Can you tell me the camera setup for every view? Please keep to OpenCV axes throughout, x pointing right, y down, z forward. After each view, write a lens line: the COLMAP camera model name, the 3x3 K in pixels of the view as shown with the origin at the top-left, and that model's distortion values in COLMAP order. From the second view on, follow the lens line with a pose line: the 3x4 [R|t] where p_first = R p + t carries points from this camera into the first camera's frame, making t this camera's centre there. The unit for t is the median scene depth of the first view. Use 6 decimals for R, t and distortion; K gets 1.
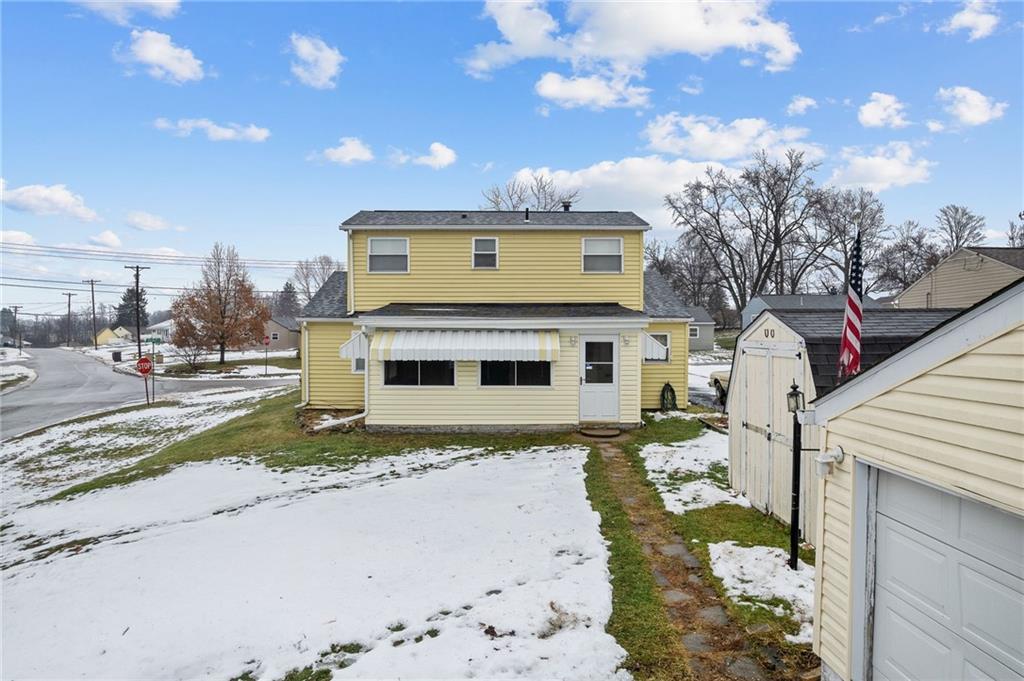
lens RADIAL K [[653.8, 0, 512.0], [0, 653.8, 340.5], [0, 0, 1]] dist [-0.003061, -0.000247]
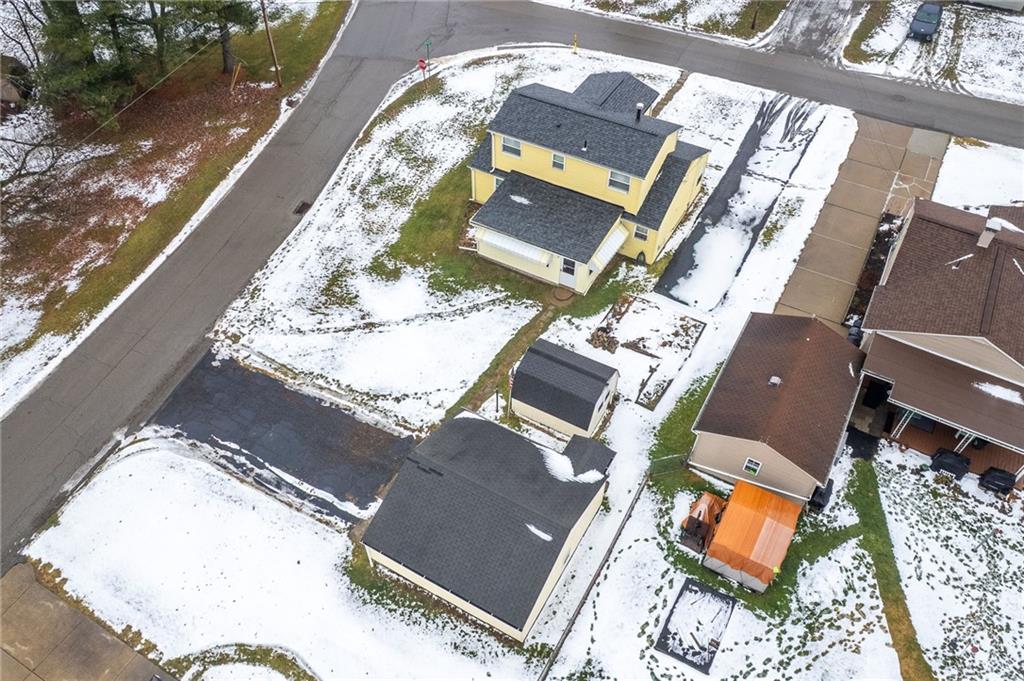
lens RADIAL K [[811.1, 0, 512.0], [0, 811.1, 340.5], [0, 0, 1]] dist [-0.003204, -0.001184]
pose [[0.869318, 0.367118, -0.330925, 1.081513], [-0.014939, 0.688756, 0.724840, -1.990600], [0.494028, -0.625172, 0.604232, -1.003524]]
